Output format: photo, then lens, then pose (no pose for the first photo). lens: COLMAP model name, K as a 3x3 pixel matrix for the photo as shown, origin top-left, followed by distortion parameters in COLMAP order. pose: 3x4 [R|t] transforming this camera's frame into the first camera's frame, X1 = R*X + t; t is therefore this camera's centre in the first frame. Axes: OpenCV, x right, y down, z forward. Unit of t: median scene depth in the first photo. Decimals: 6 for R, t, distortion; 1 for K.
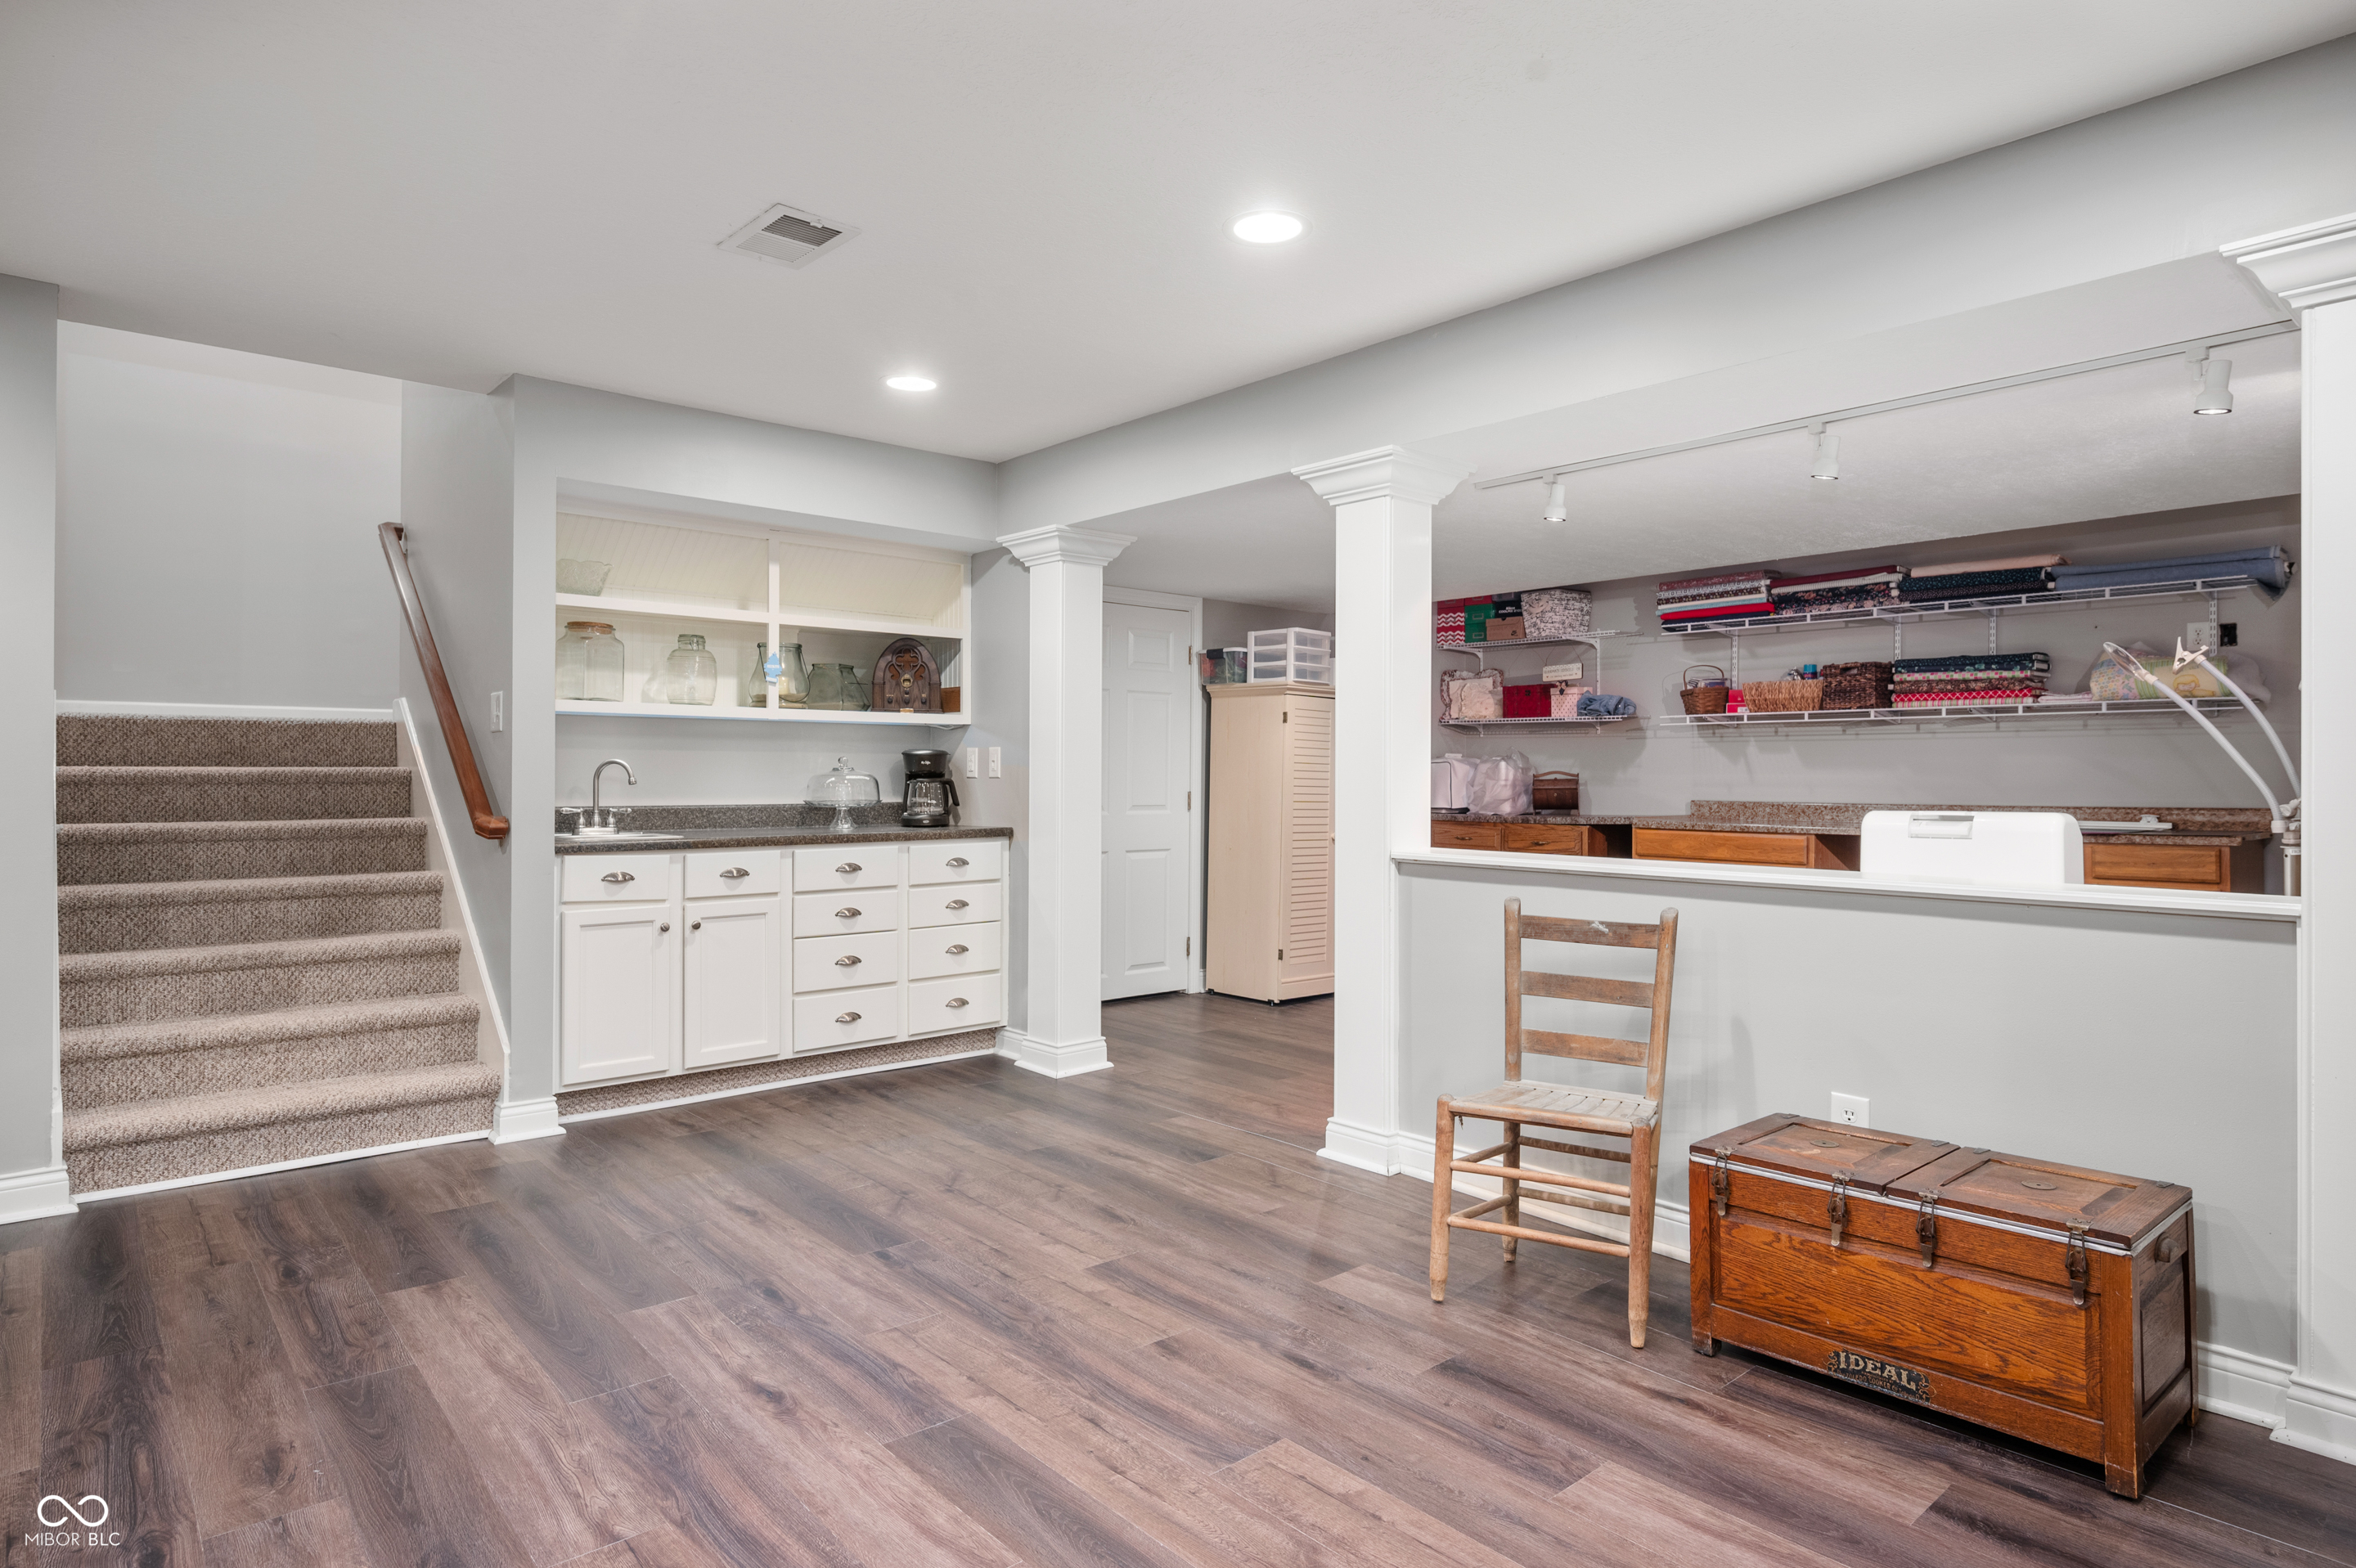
lens RADIAL K [[1336.1, 0, 1174.3], [0, 1336.1, 770.5], [0, 0, 1]] dist [-0.003219, -0.001688]
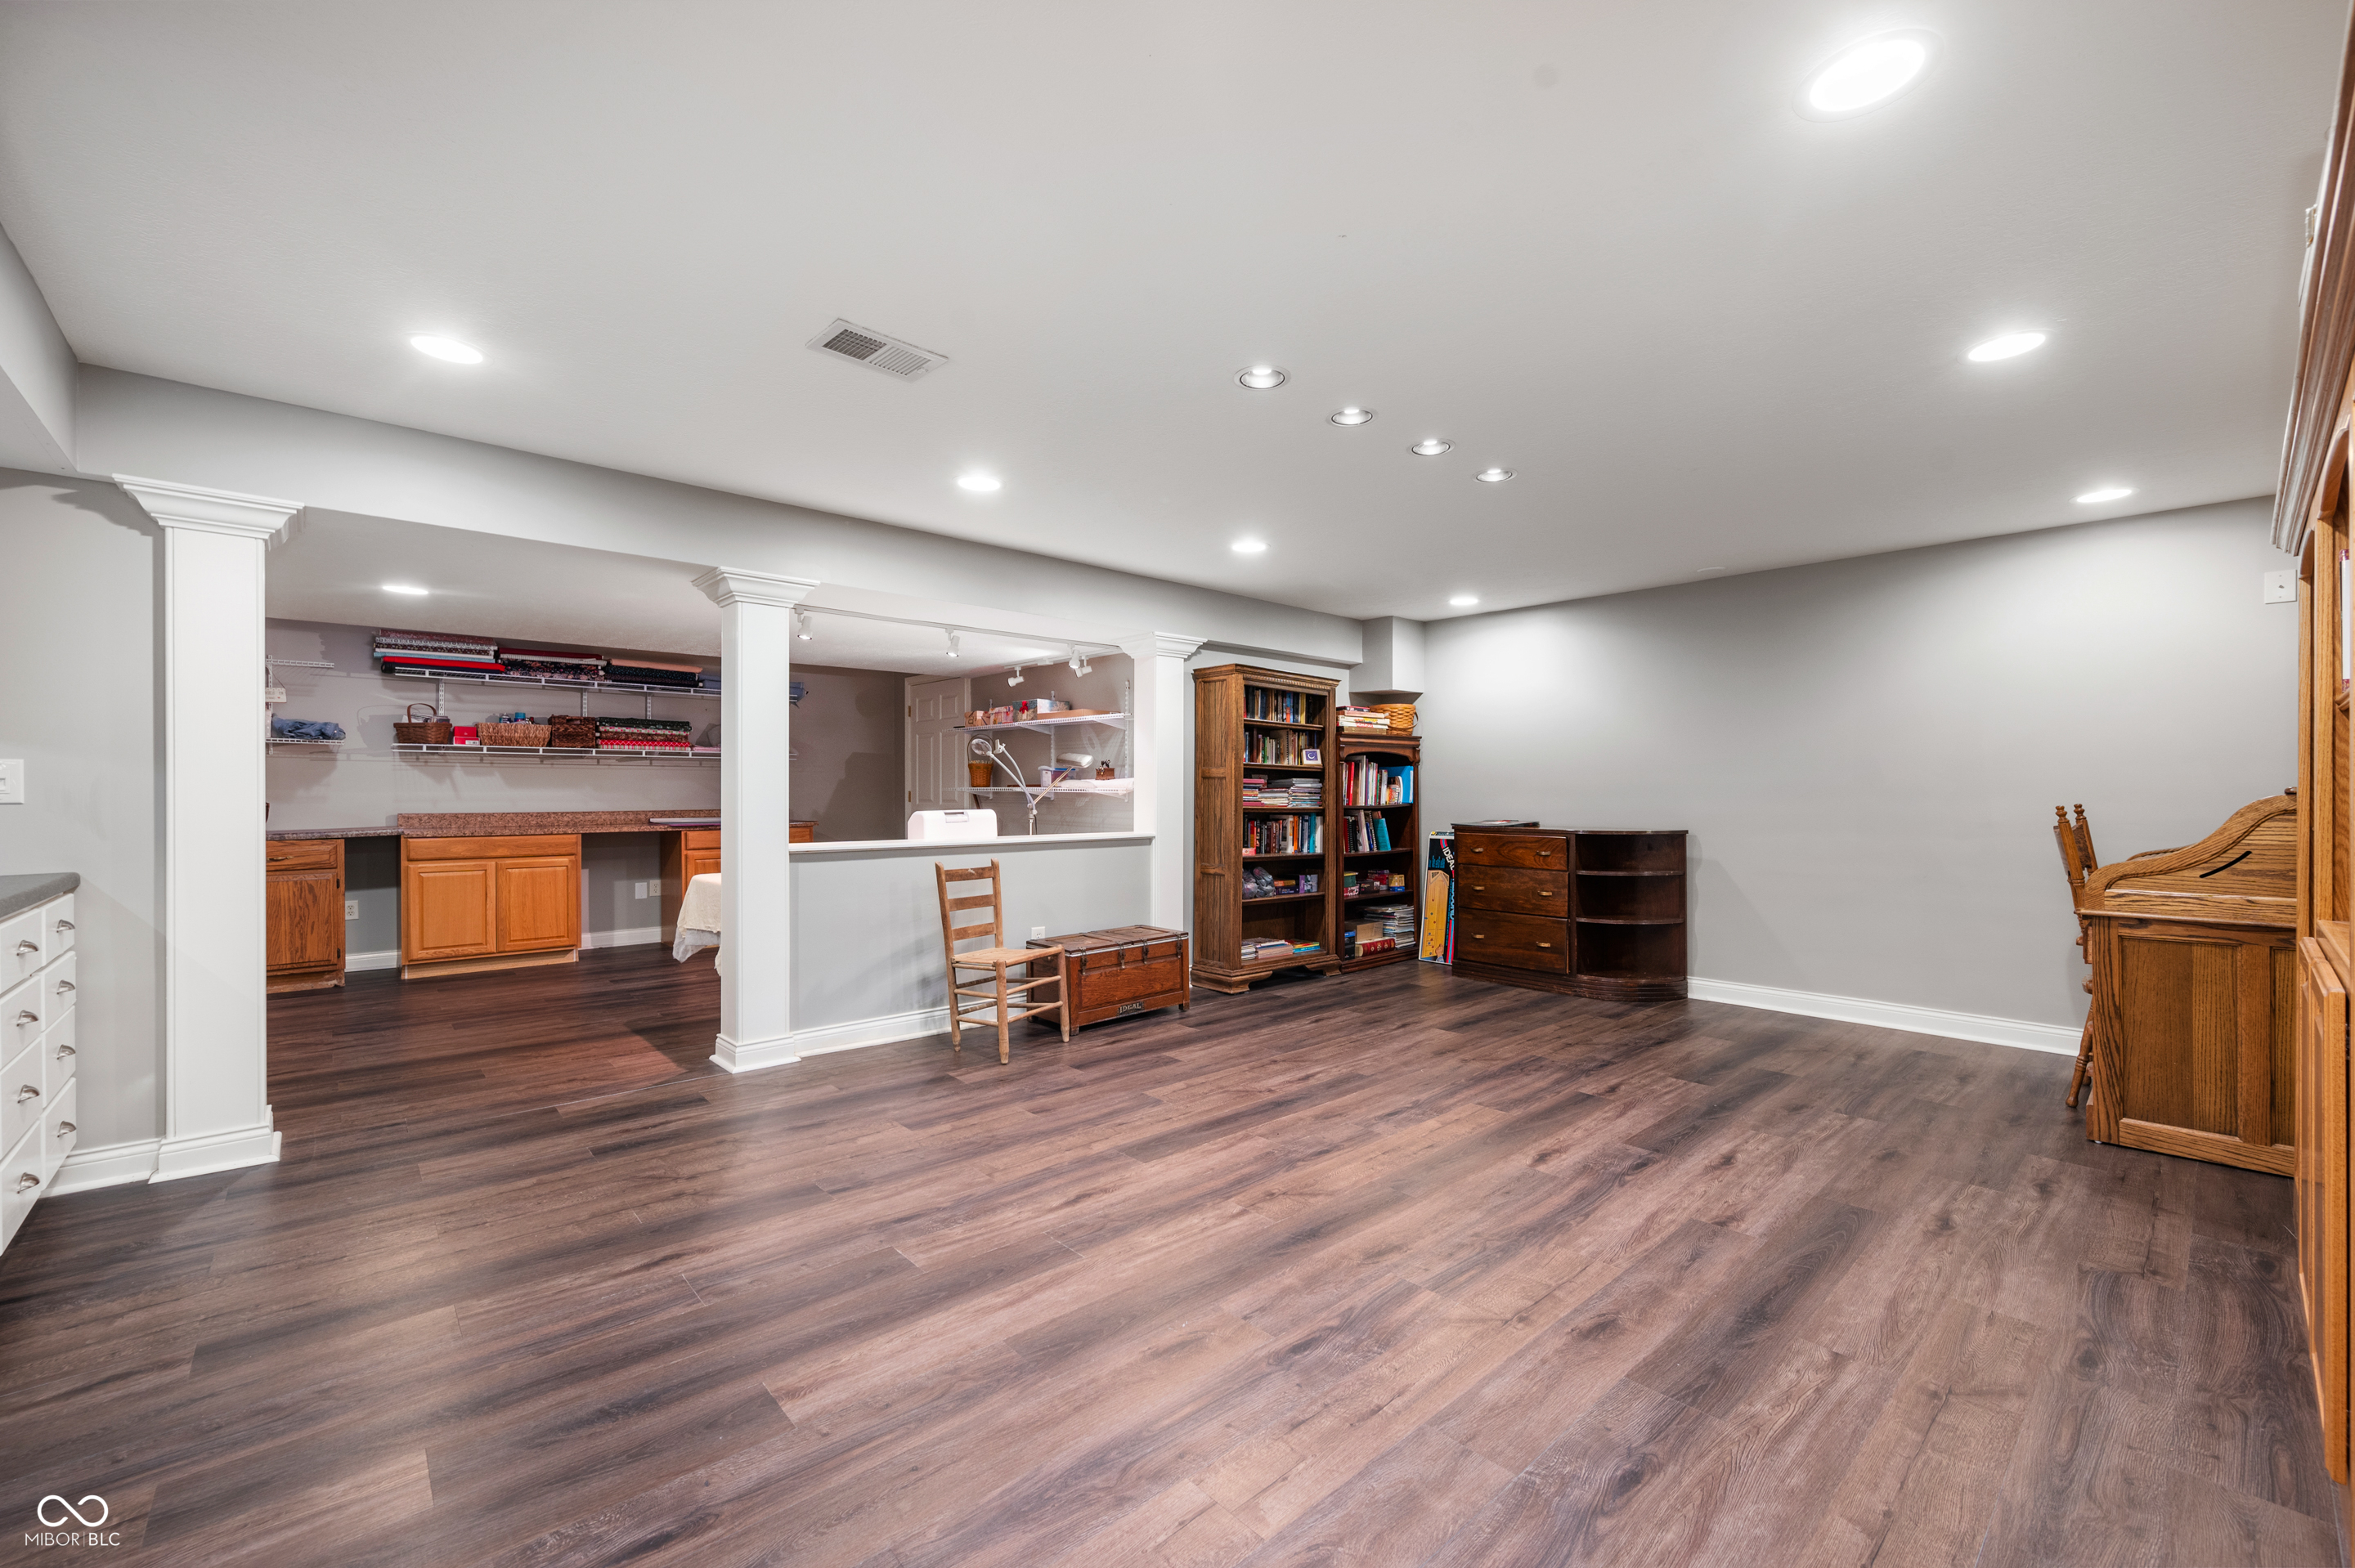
lens RADIAL K [[956.3, 0, 1179.6], [0, 956.3, 797.8], [0, 0, 1]] dist [0.008780, -0.000118]
pose [[-0.029276, -0.008943, 0.999531, -1.106450], [-0.004534, 0.999951, 0.008814, -0.006700], [-0.999561, -0.004274, -0.029315, 0.716788]]
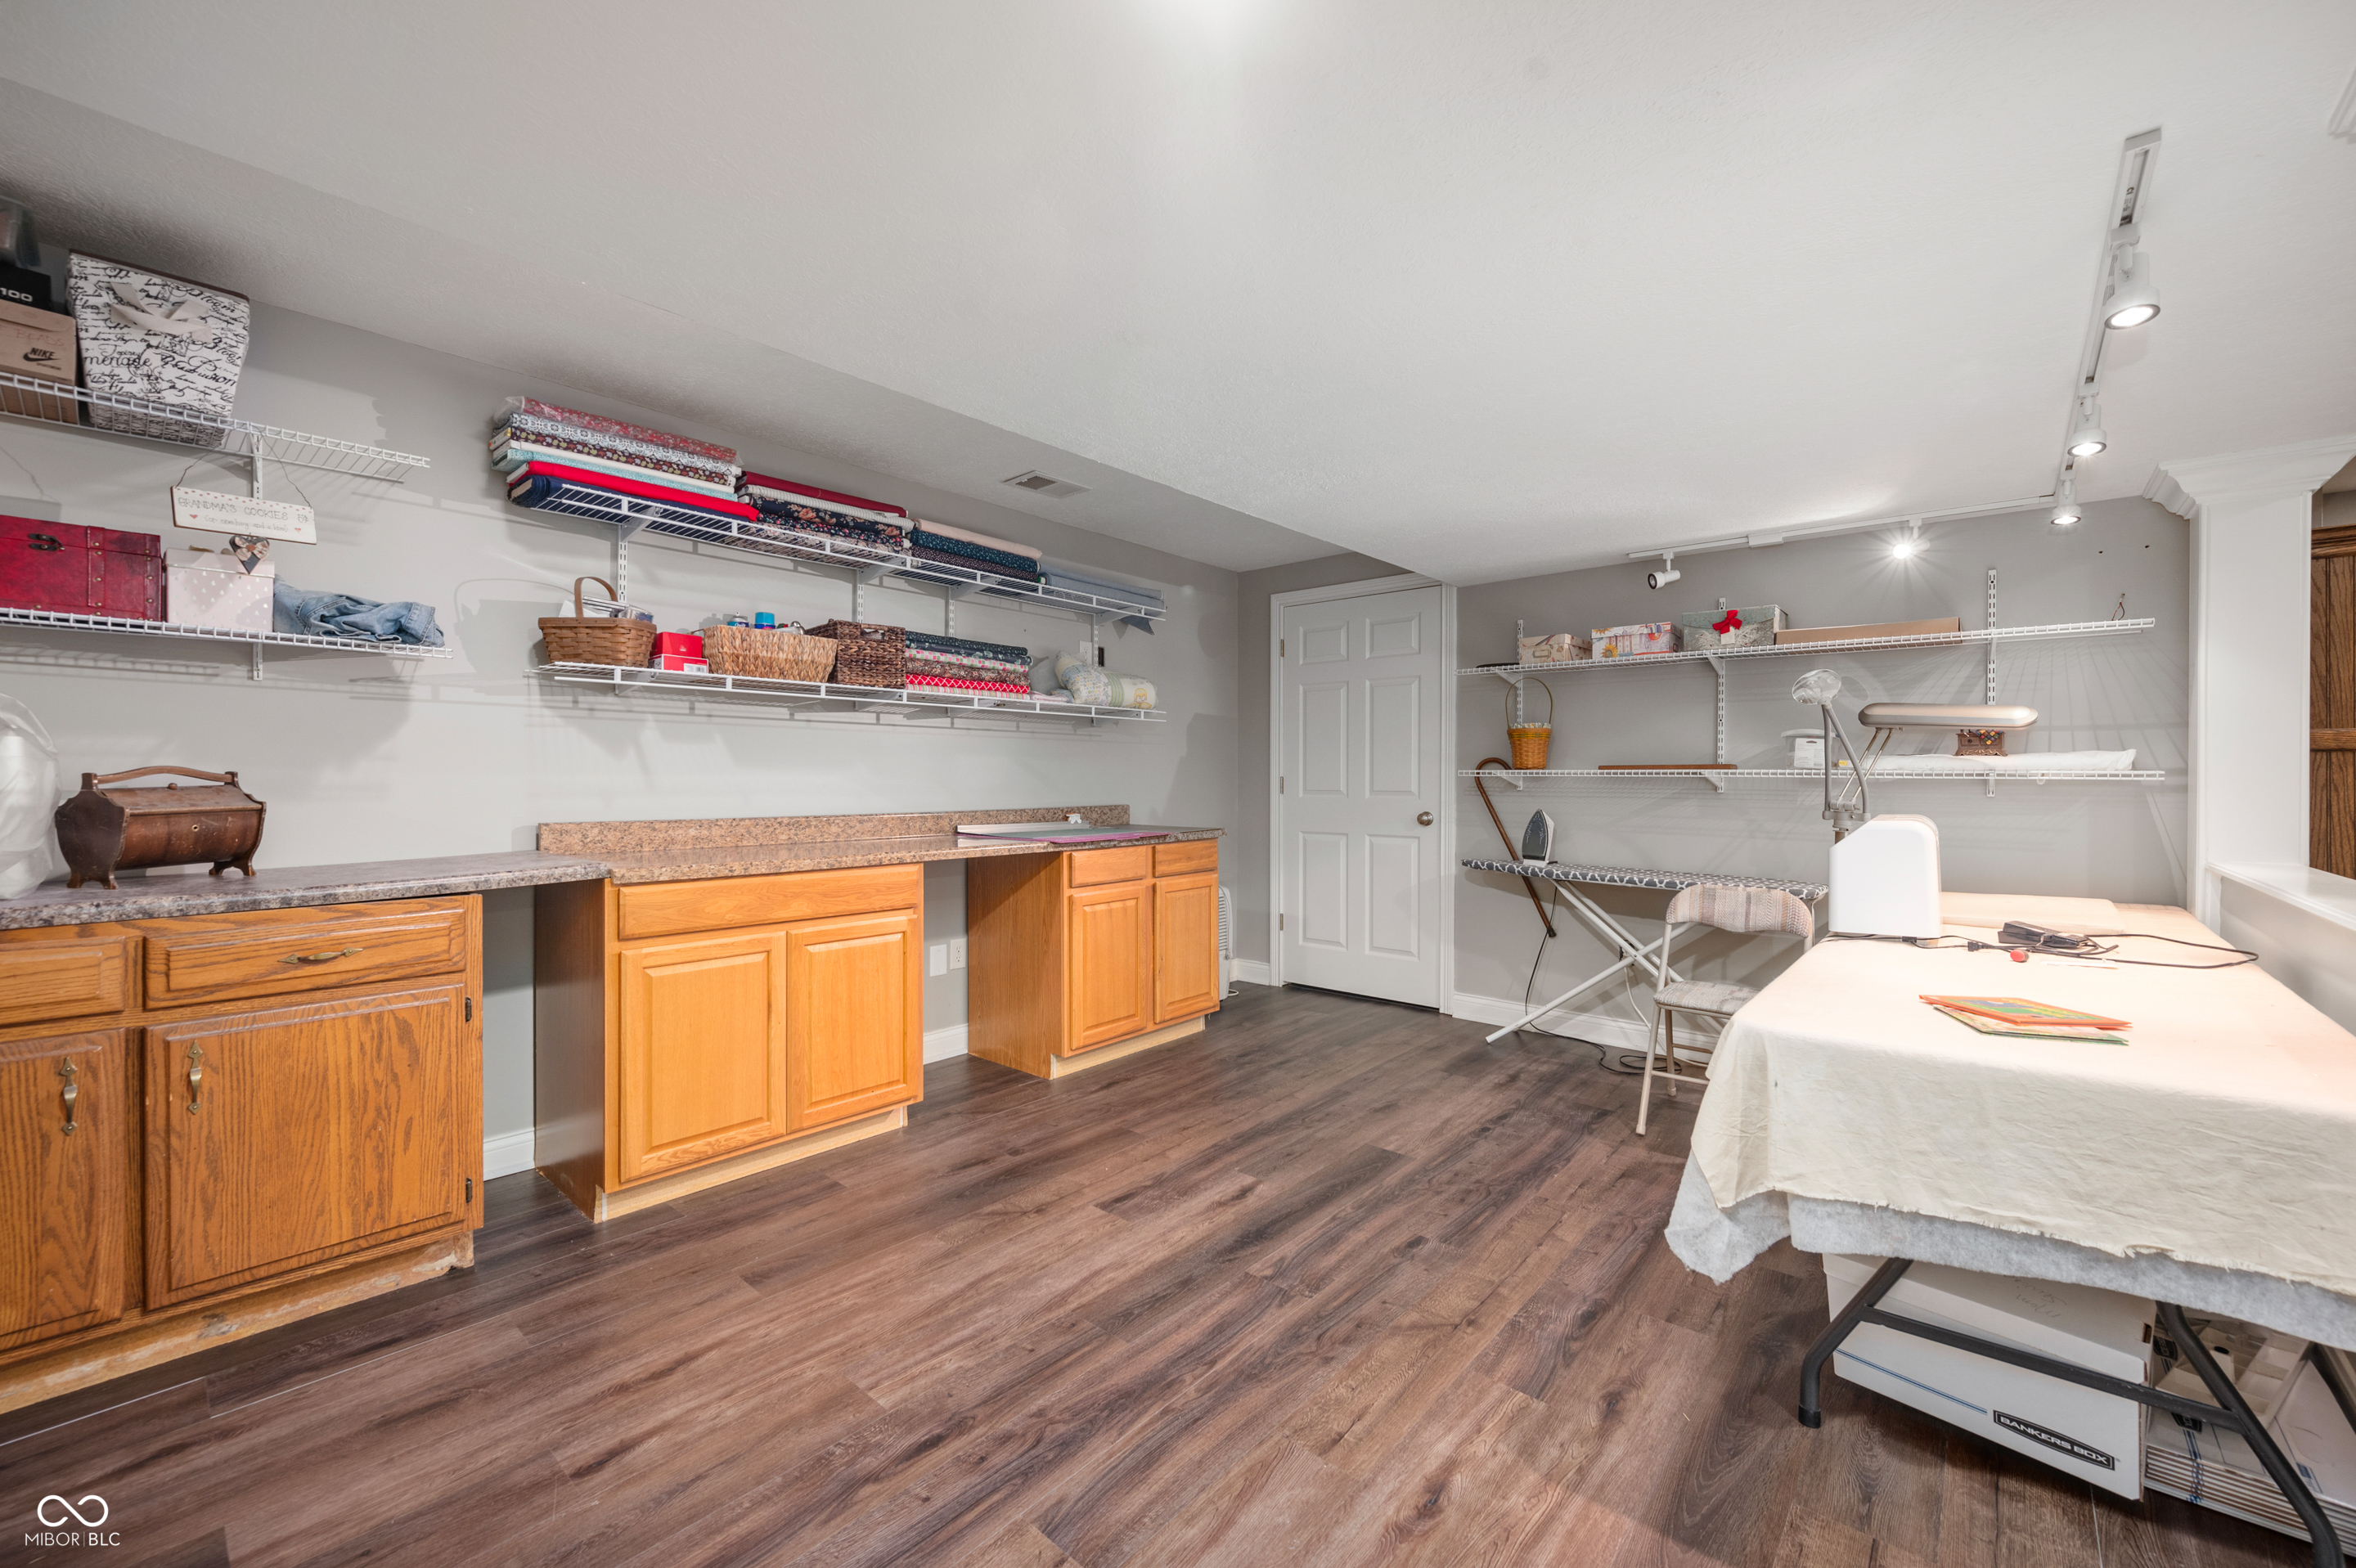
lens RADIAL K [[941.5, 0, 1156.8], [0, 941.5, 781.6], [0, 0, 1]] dist [-0.000919, 0.000240]
pose [[-0.134631, -0.004439, 0.990886, -0.049430], [-0.006427, 0.999973, 0.003607, 0.005640], [-0.990875, -0.005883, -0.134656, 1.787698]]
